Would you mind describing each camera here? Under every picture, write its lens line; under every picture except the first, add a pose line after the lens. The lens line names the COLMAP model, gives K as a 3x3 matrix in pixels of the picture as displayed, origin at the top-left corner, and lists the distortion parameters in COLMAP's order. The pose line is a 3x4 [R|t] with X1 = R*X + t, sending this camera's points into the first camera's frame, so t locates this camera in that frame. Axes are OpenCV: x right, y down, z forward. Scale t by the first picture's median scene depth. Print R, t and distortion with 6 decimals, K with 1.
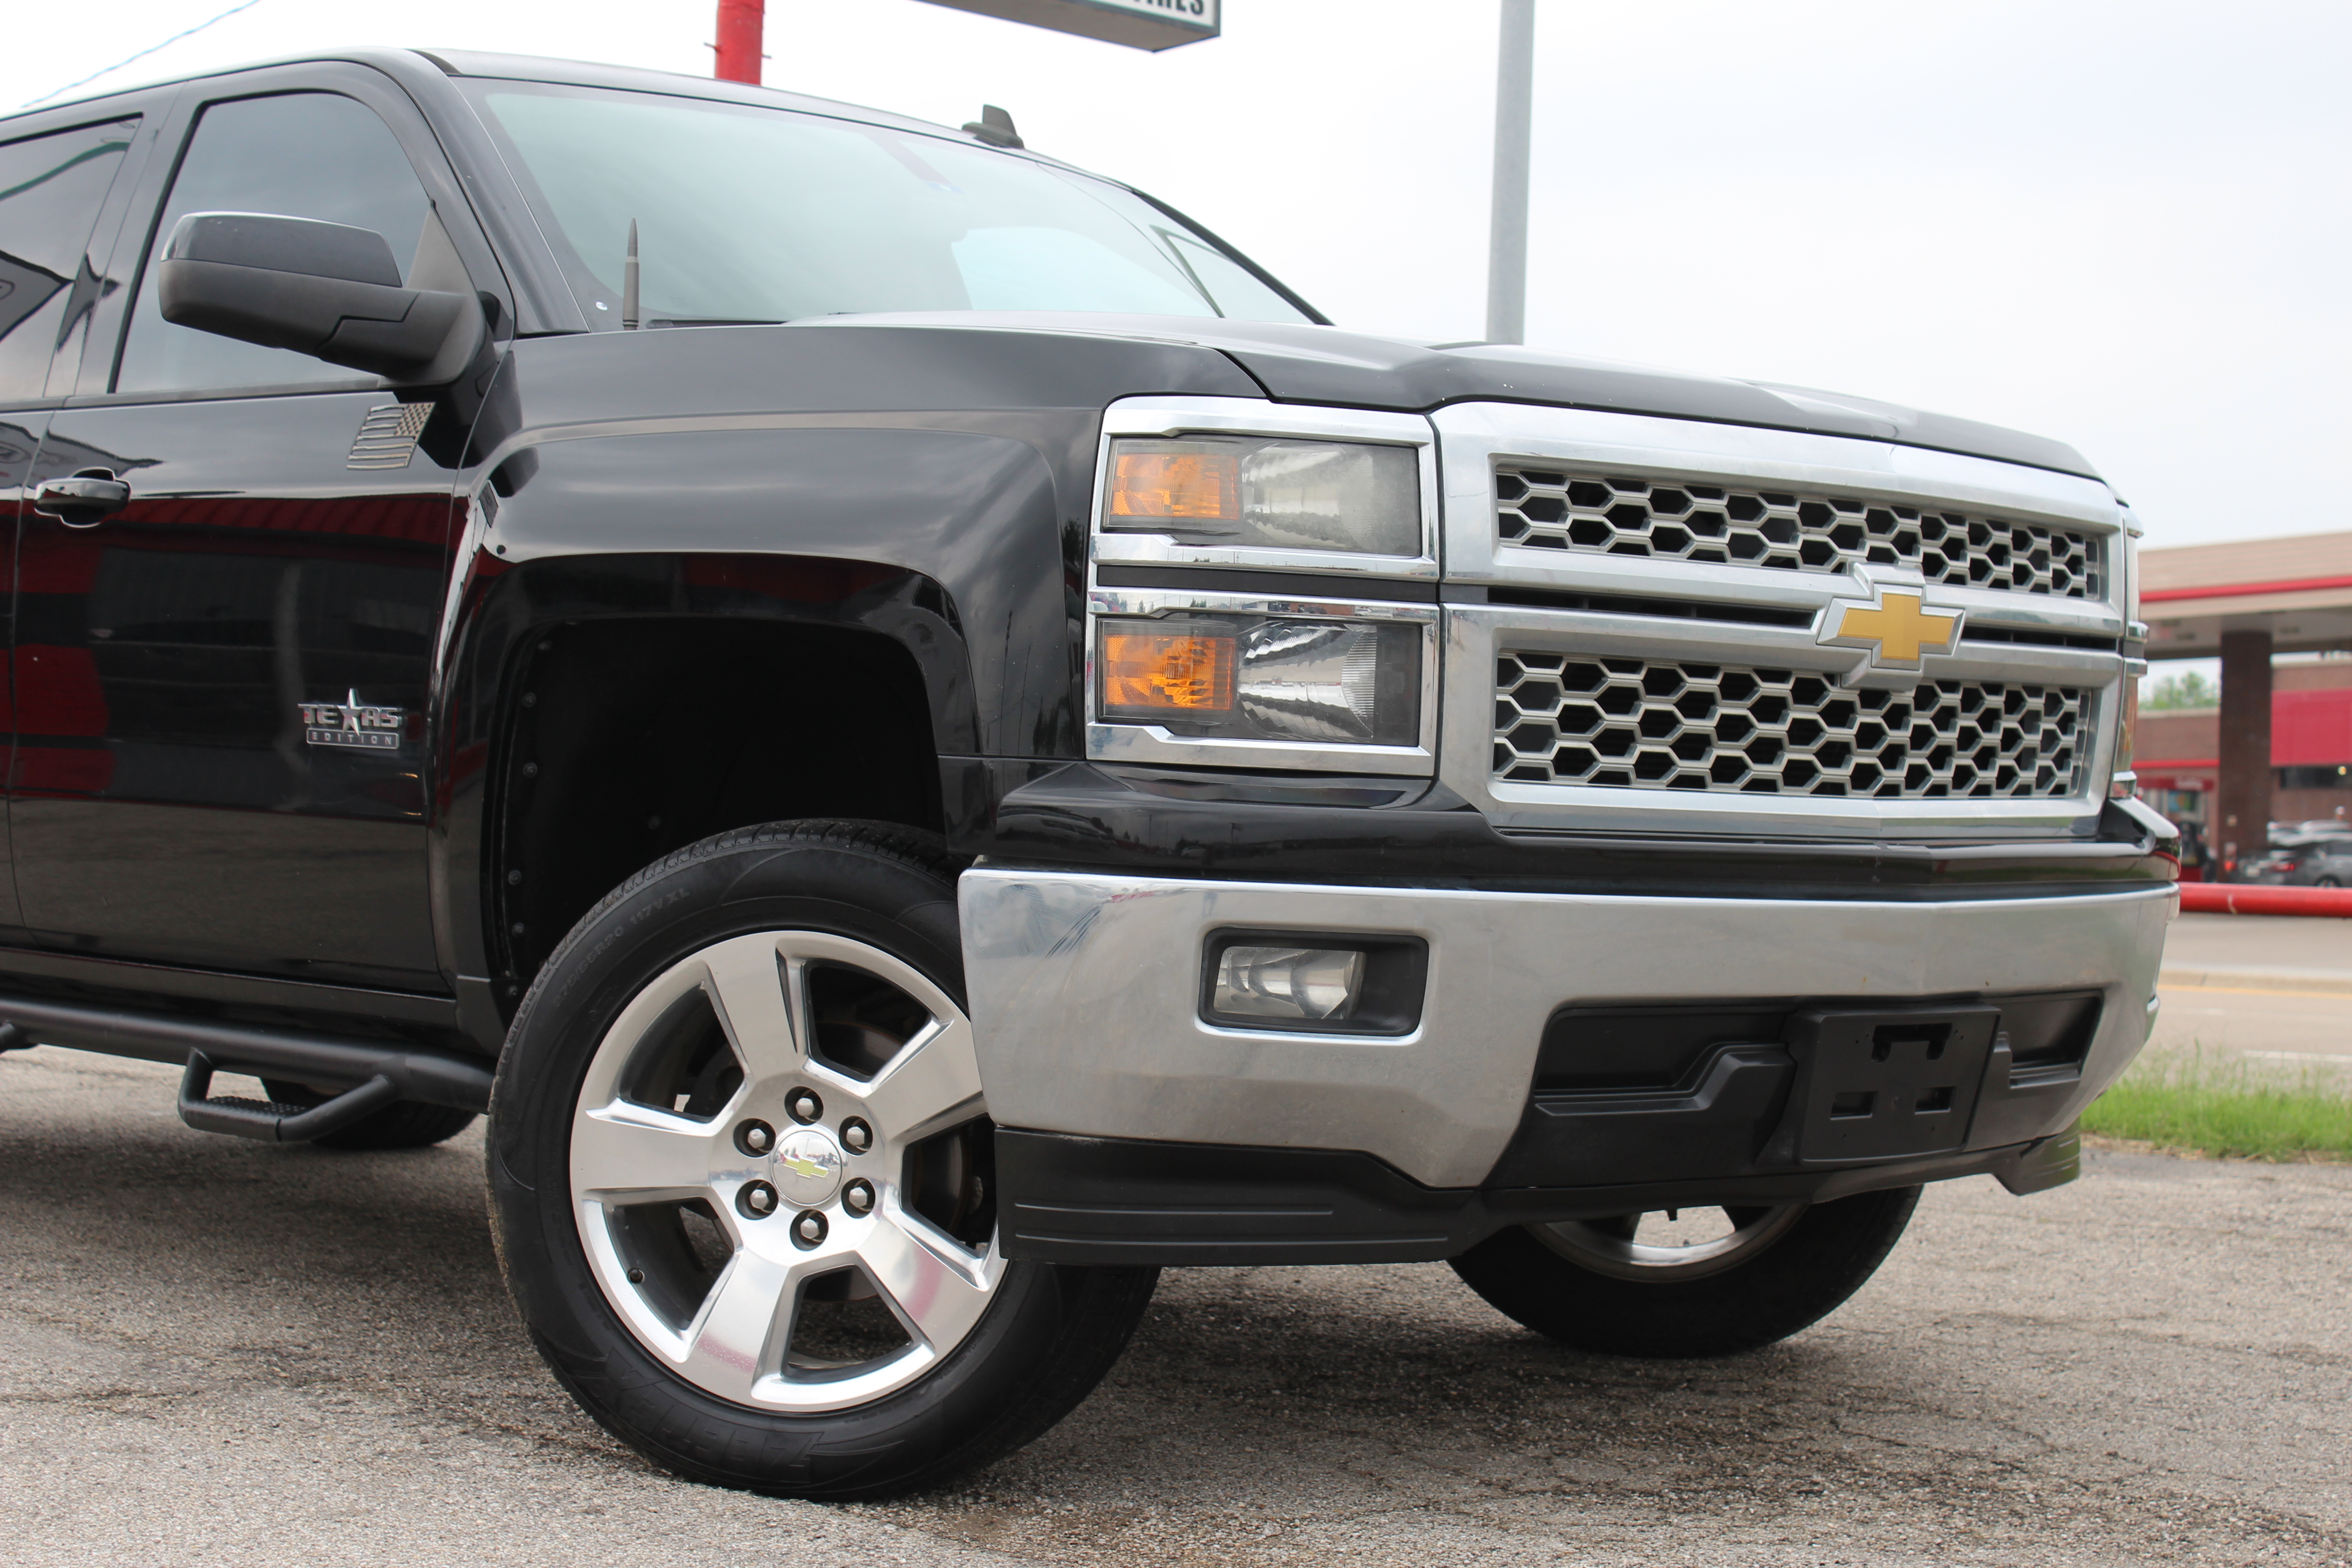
lens RADIAL K [[3789.4, 0, 1176.0], [0, 3789.4, 784.0], [0, 0, 1]] dist [0.012731, 0.028309]
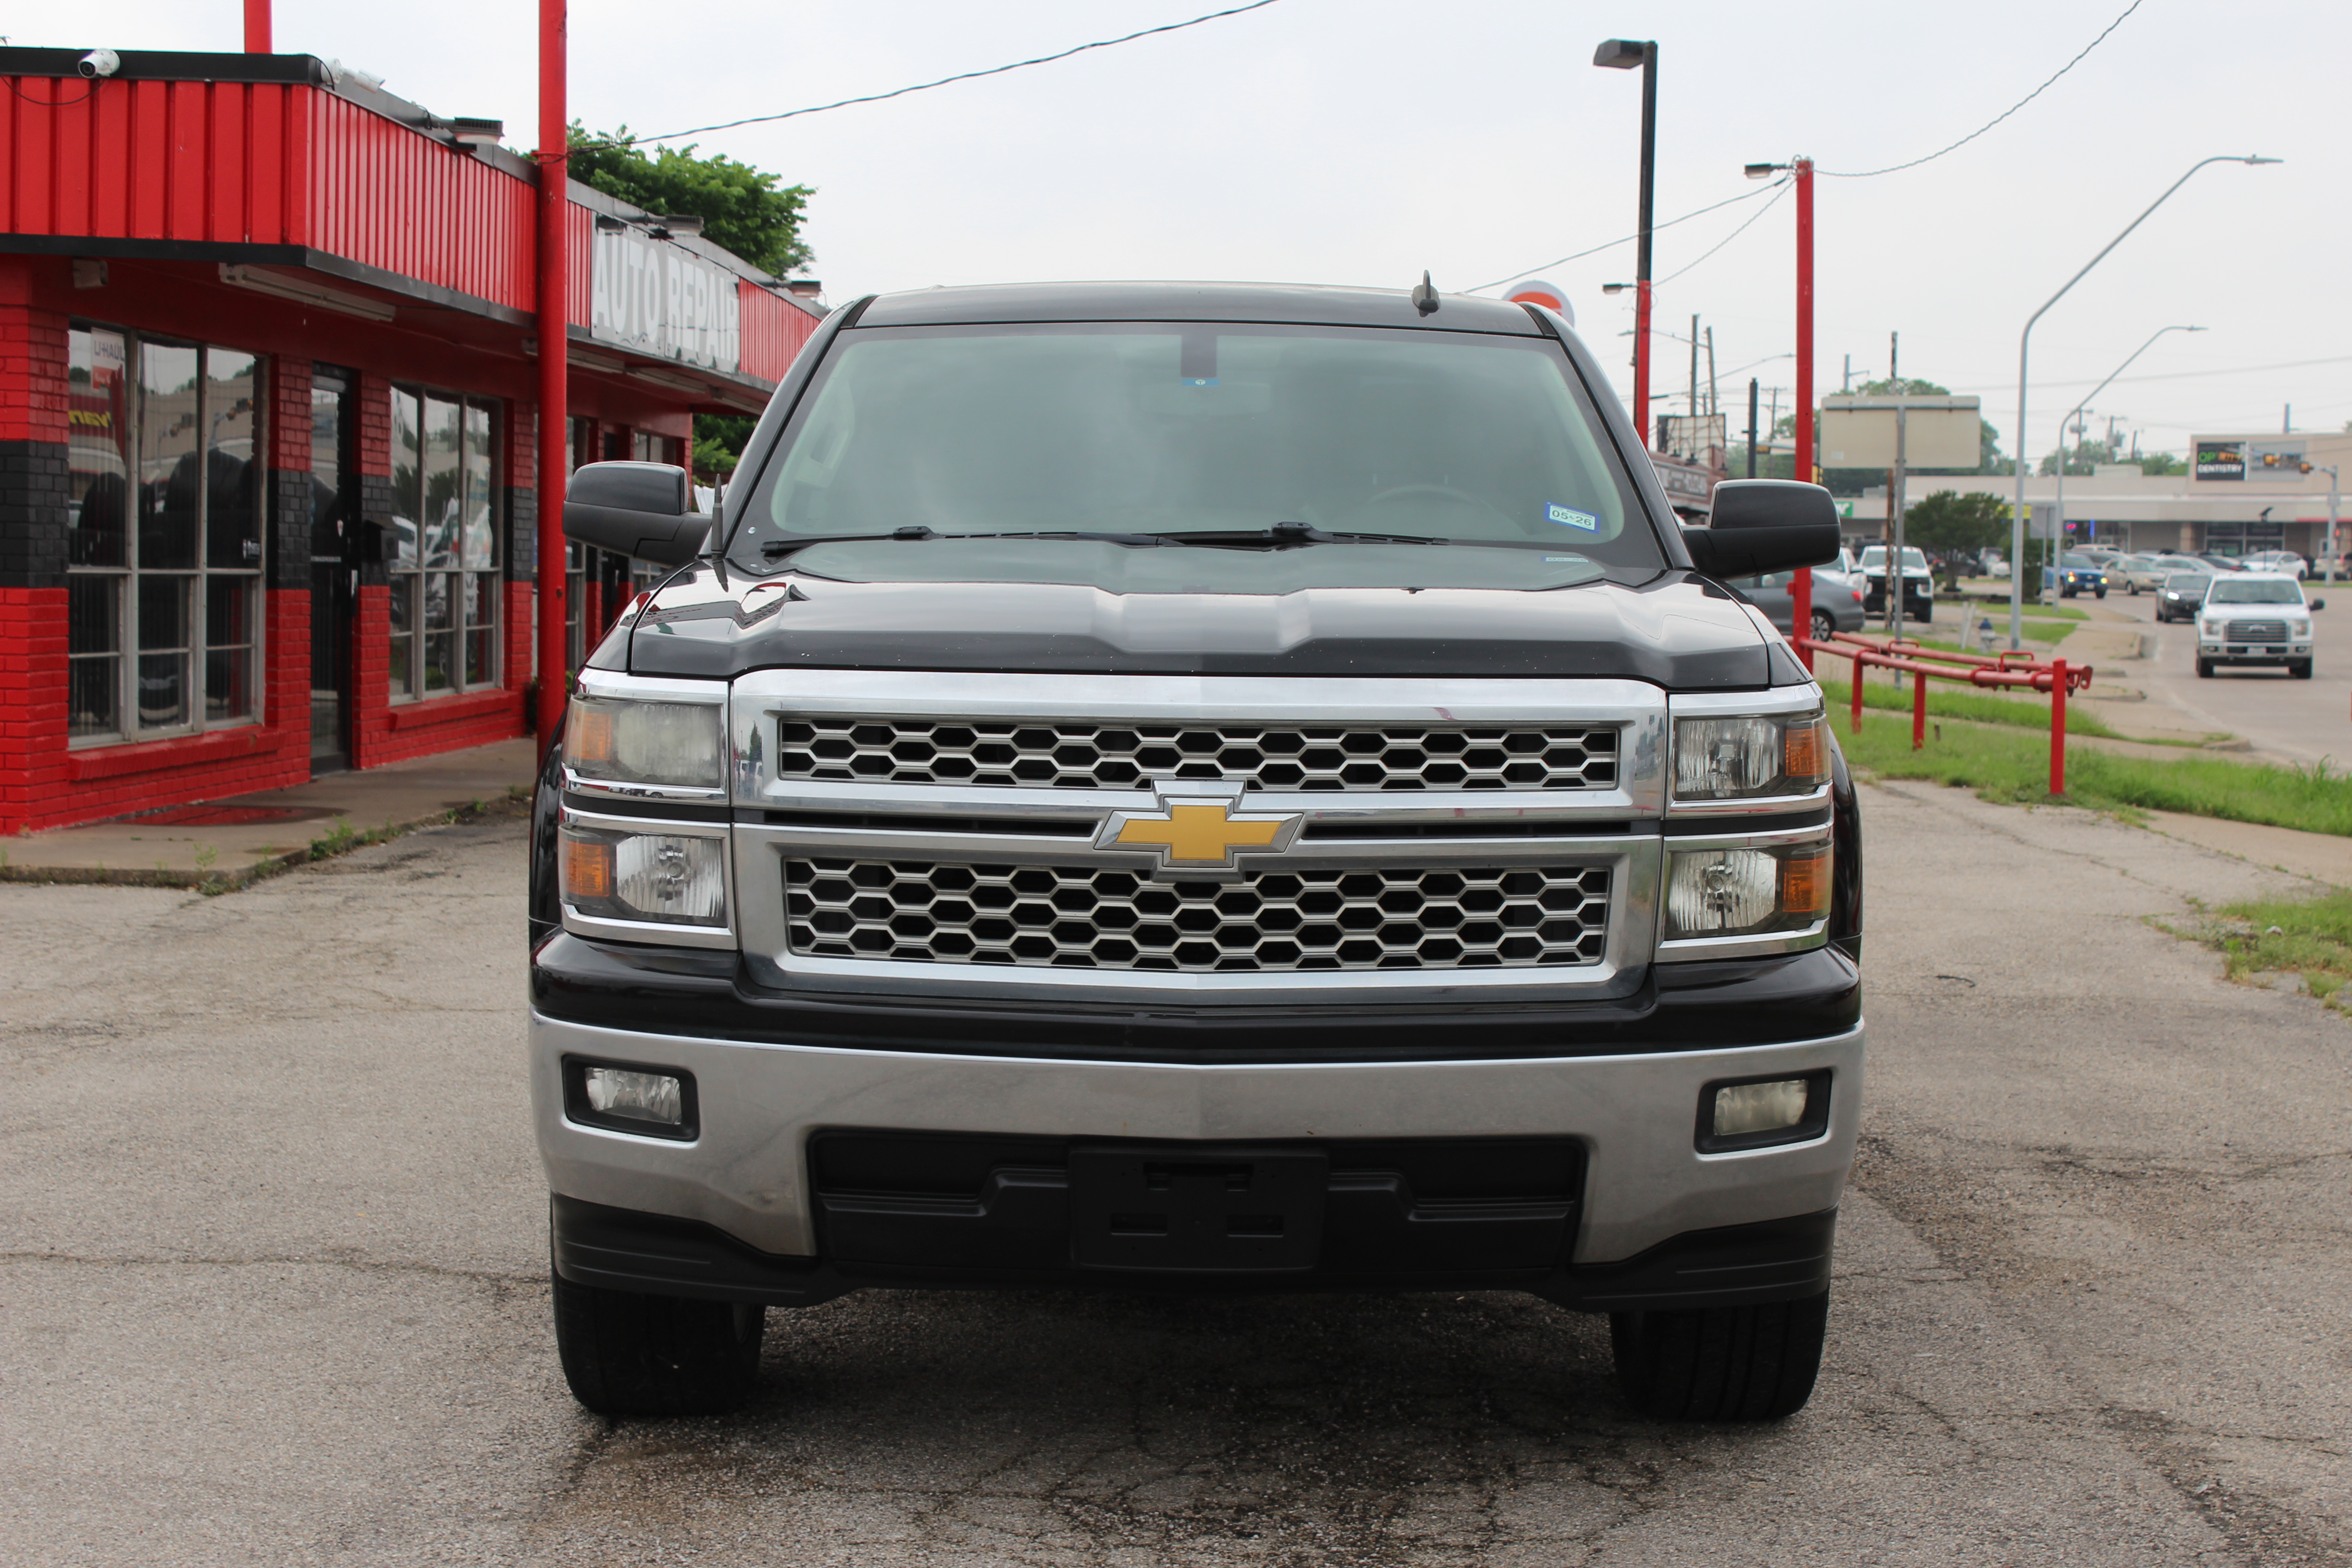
lens RADIAL K [[3789.4, 0, 1176.0], [0, 3789.4, 784.0], [0, 0, 1]] dist [0.012731, 0.028309]
pose [[0.720651, 0.031916, -0.692563, 1.055568], [0.004822, 0.998685, 0.051041, -0.122610], [0.693281, -0.040122, 0.719550, 0.137741]]
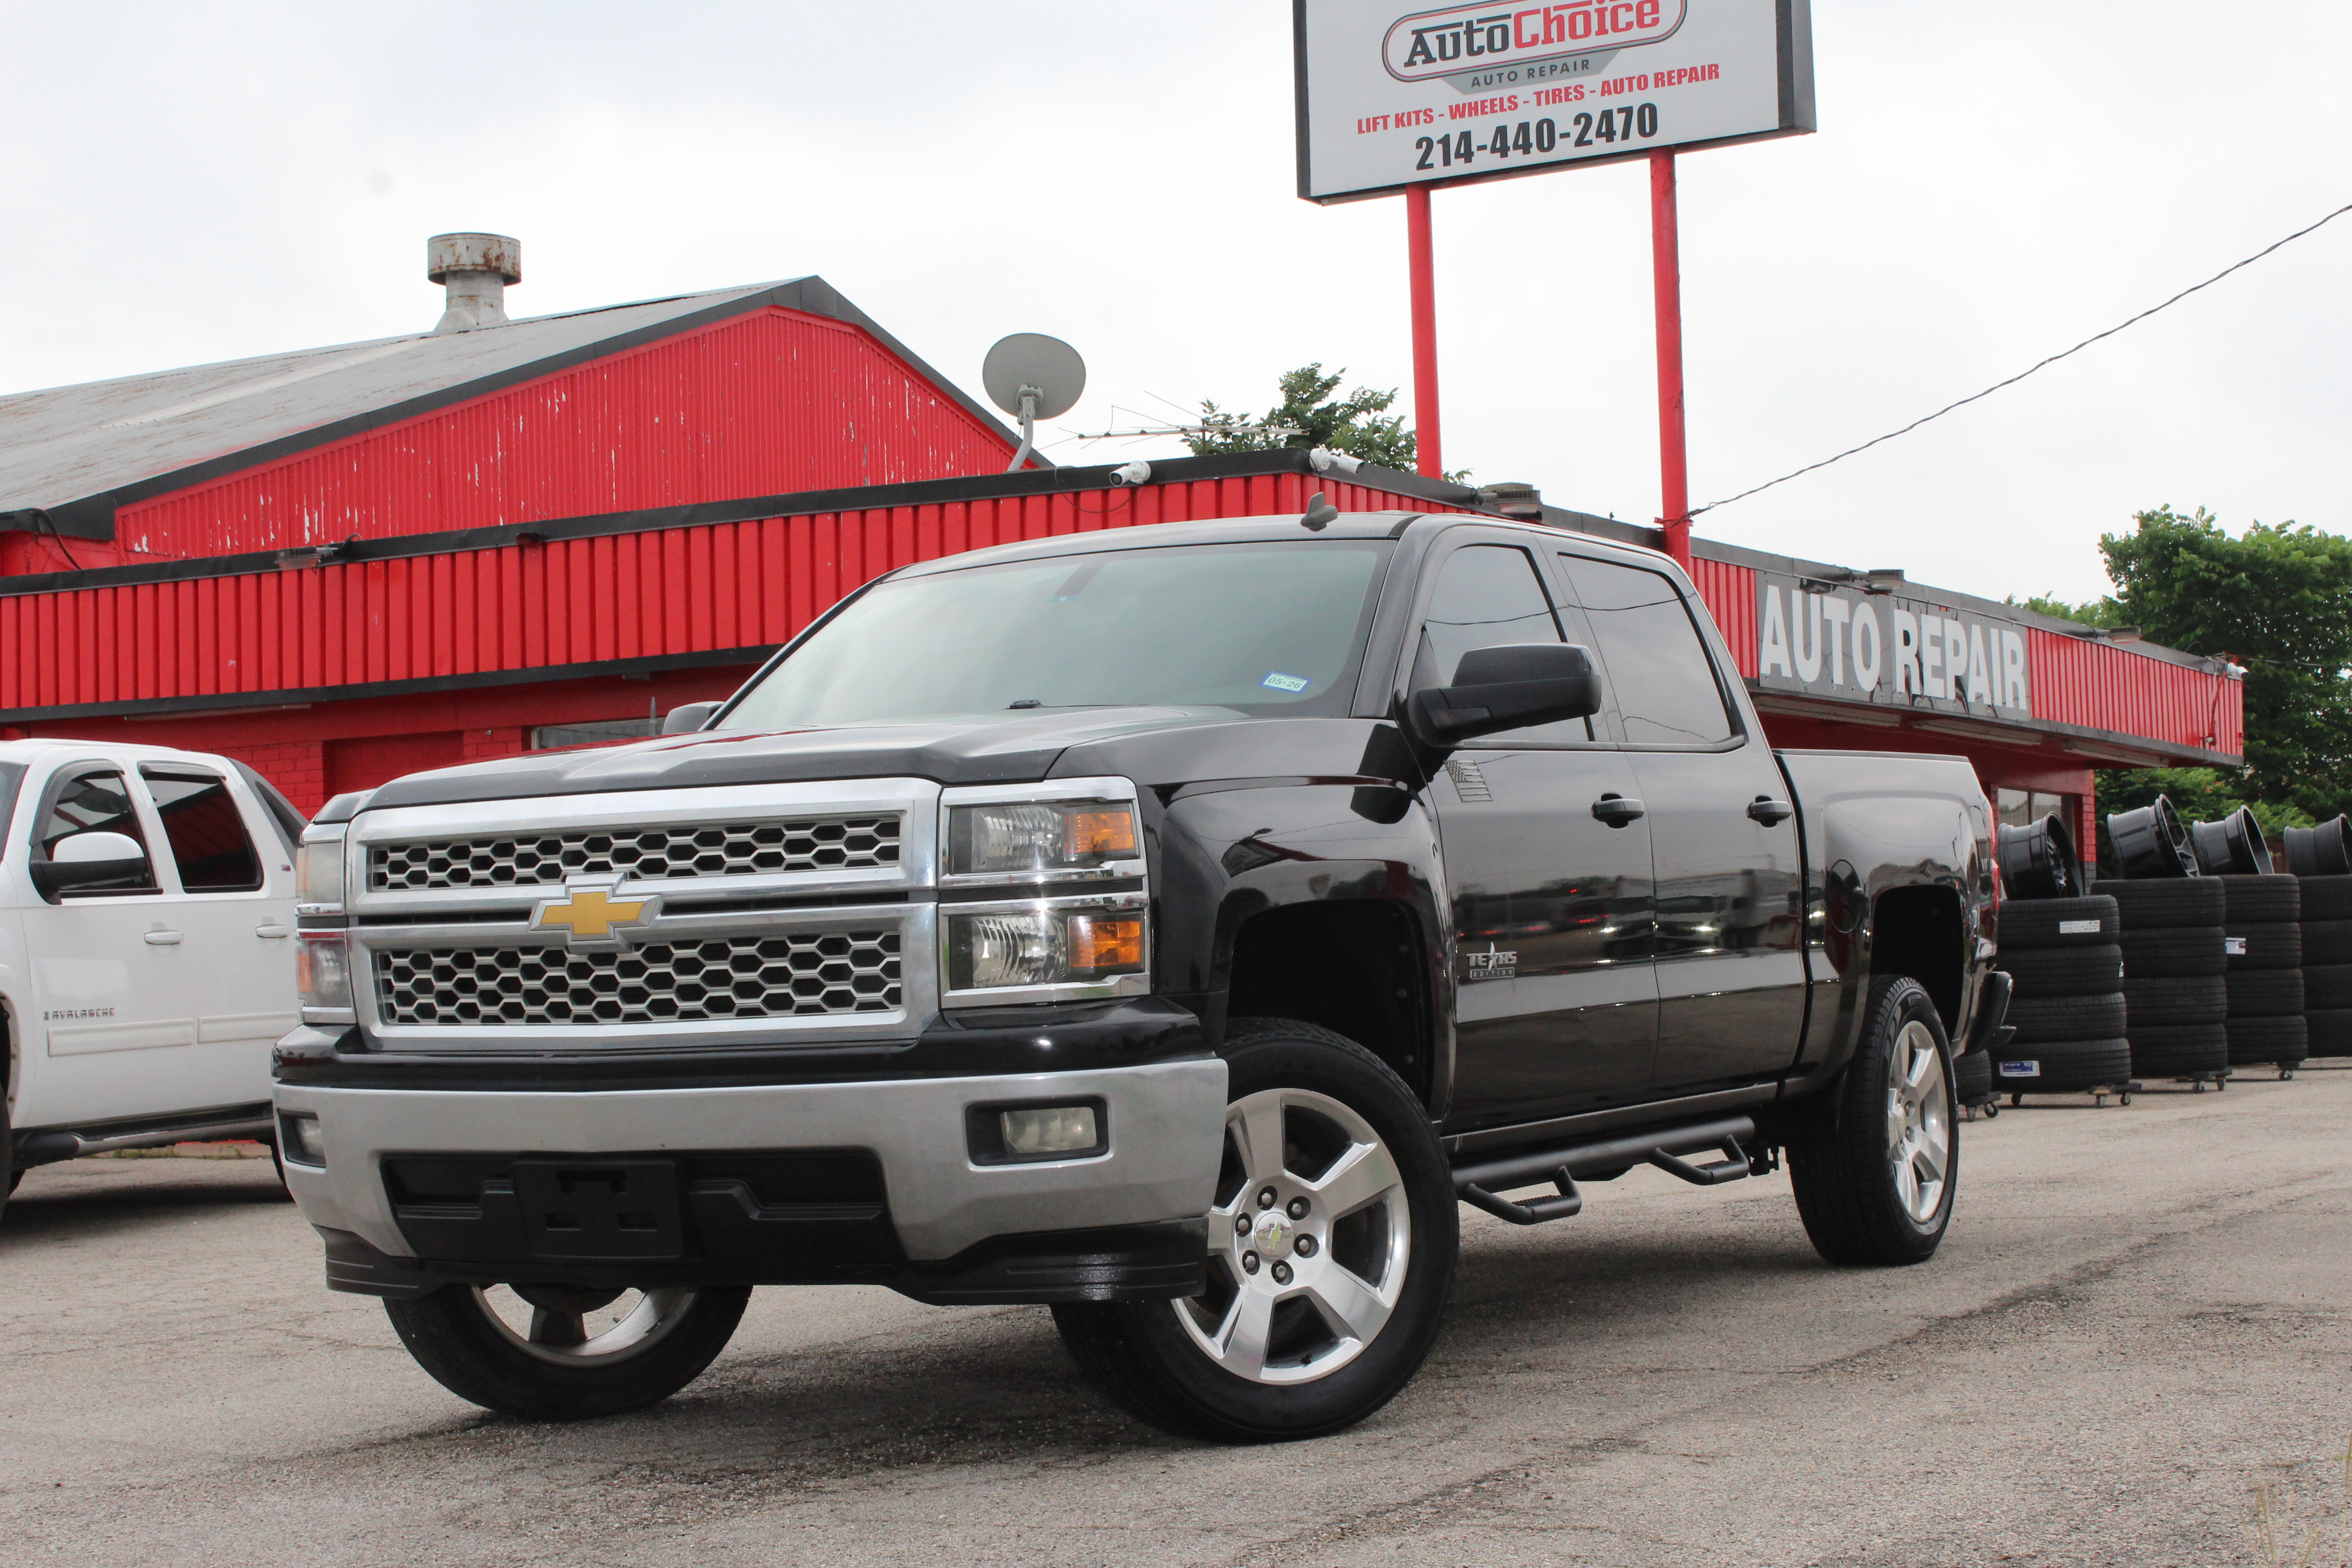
lens RADIAL K [[3789.4, 0, 1176.0], [0, 3789.4, 784.0], [0, 0, 1]] dist [0.012731, 0.028309]
pose [[0.303441, -0.081064, -0.949396, 1.806683], [0.038644, 0.996602, -0.072744, 0.029032], [0.952066, -0.014615, 0.305542, 0.784857]]
